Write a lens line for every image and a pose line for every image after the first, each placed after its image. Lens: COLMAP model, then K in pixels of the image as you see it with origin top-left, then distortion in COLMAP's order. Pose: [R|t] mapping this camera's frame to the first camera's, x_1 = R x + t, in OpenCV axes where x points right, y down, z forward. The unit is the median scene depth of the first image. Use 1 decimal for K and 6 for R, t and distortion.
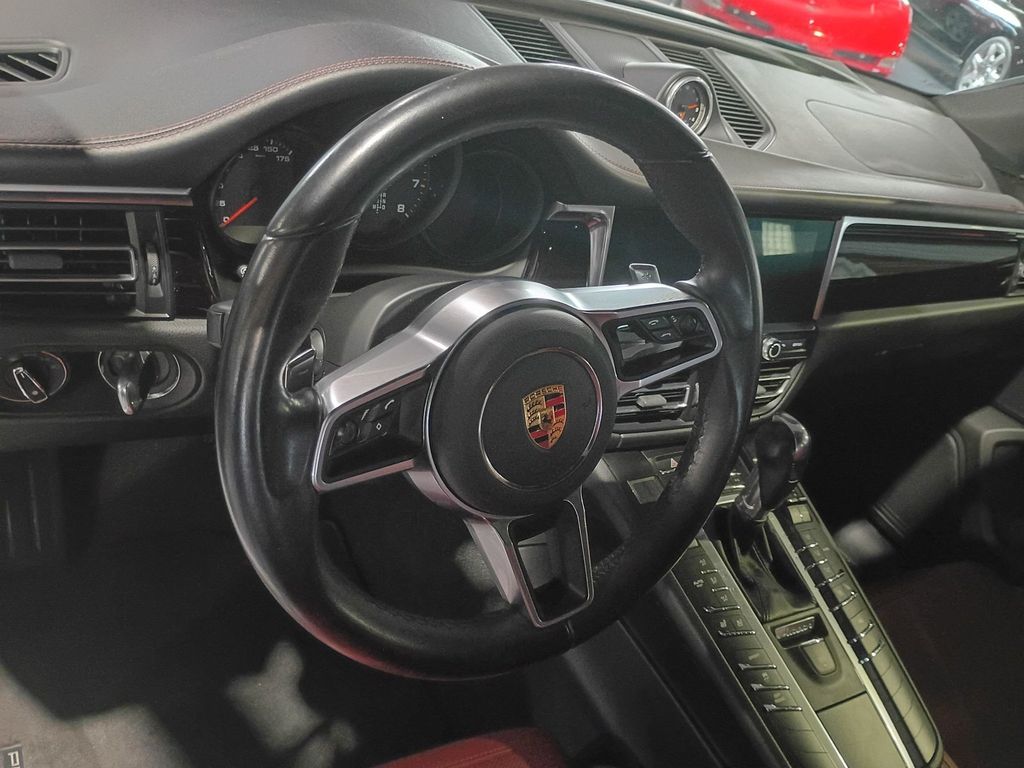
lens RADIAL K [[906.1, 0, 520.8], [0, 906.1, 381.2], [0, 0, 1]] dist [0.052786, -0.067367]
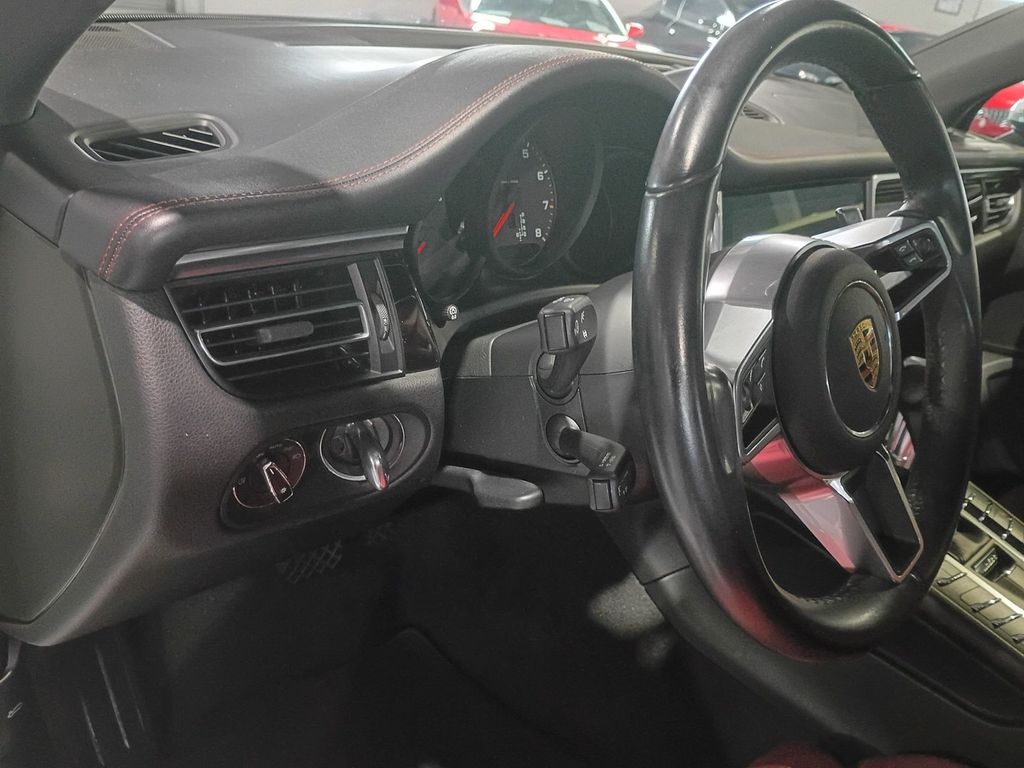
lens RADIAL K [[906.1, 0, 502.6], [0, 906.1, 380.3], [0, 0, 1]] dist [0.052786, -0.067367]
pose [[0.954258, -0.245335, 0.170889, -0.453029], [0.263433, 0.960235, -0.092478, 0.047849], [-0.141406, 0.133266, 0.980941, 0.101858]]
